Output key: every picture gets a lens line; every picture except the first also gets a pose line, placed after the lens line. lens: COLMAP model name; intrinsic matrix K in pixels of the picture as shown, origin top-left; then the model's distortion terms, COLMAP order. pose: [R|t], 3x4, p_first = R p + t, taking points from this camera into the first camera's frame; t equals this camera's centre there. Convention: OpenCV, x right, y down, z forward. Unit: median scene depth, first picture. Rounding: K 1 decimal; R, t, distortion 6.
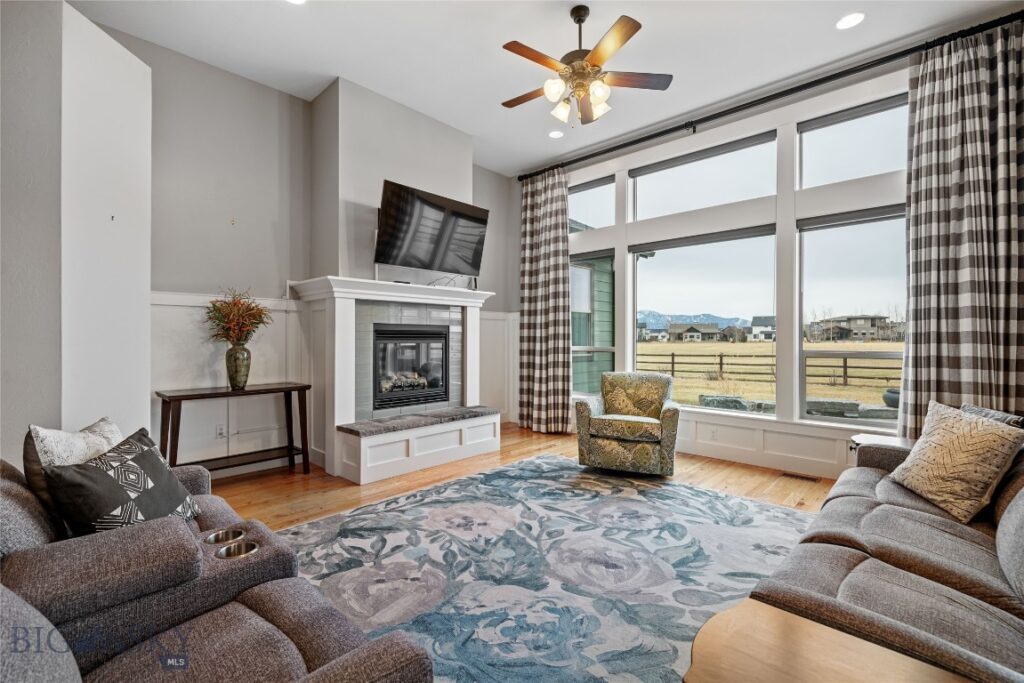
lens RADIAL K [[450.6, 0, 509.8], [0, 450.6, 337.6], [0, 0, 1]] dist [0.002613, 0.000409]
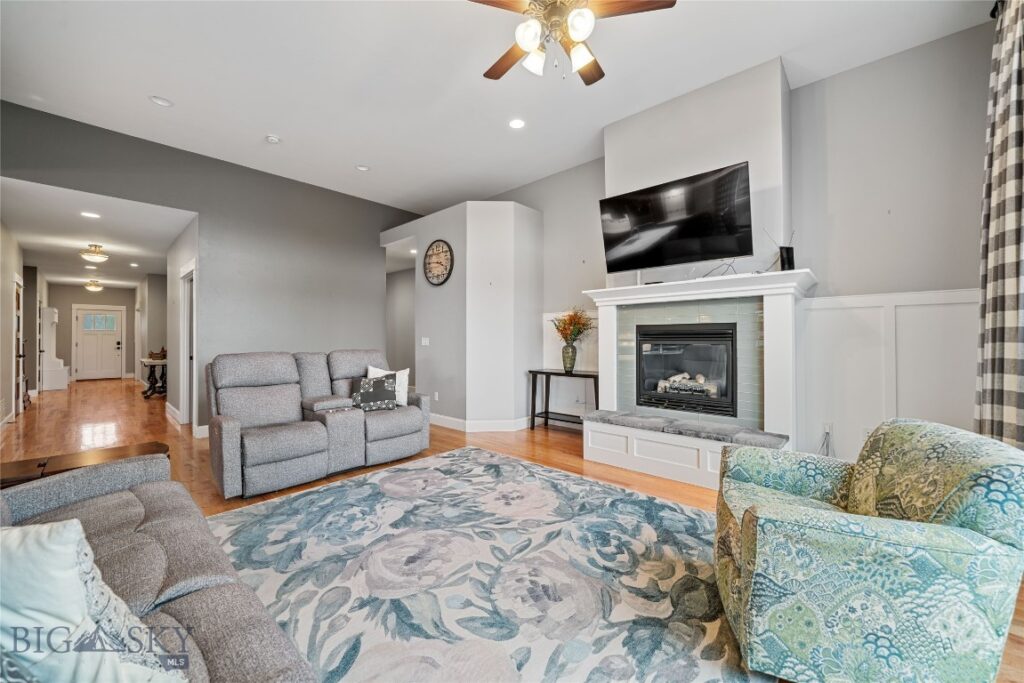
lens RADIAL K [[388.8, 0, 510.7], [0, 388.8, 338.3], [0, 0, 1]] dist [-0.007260, -0.000406]
pose [[0.018200, -0.002672, -0.999831, 0.686521], [0.004195, 0.999988, -0.002596, 0.000818], [0.999826, -0.004147, 0.018211, 0.743477]]
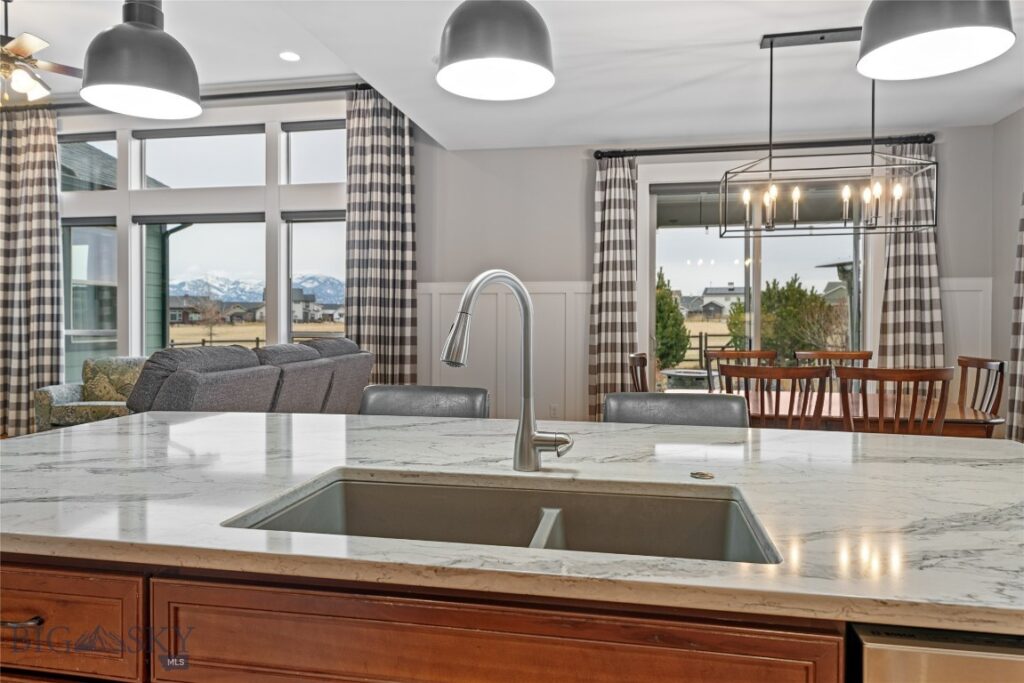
lens RADIAL K [[657.4, 0, 504.8], [0, 657.4, 327.2], [0, 0, 1]] dist [0.003393, -0.001576]
pose [[0.842389, -0.005898, 0.538838, 0.244133], [-0.002871, 0.999877, 0.015433, -0.008498], [-0.538863, -0.014548, 0.842268, -0.660489]]
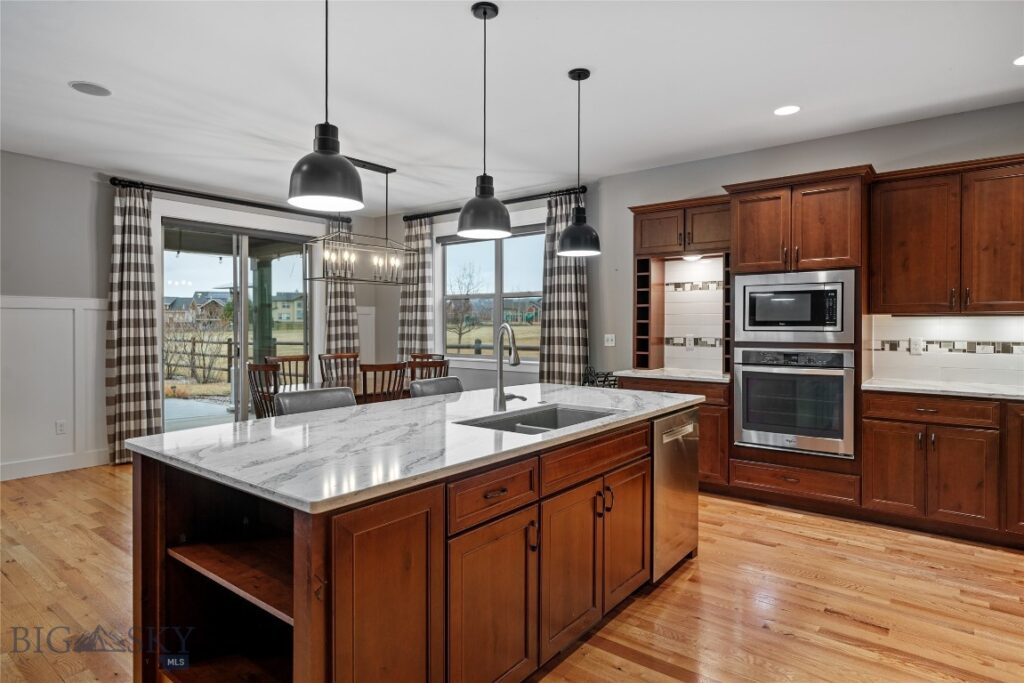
lens RADIAL K [[569.1, 0, 505.2], [0, 569.1, 328.5], [0, 0, 1]] dist [0.003347, 0.001883]
pose [[-0.088809, -0.007748, 0.996019, -0.239950], [-0.003839, 0.999965, 0.007436, -0.032136], [-0.996041, -0.003164, -0.088835, -0.340052]]
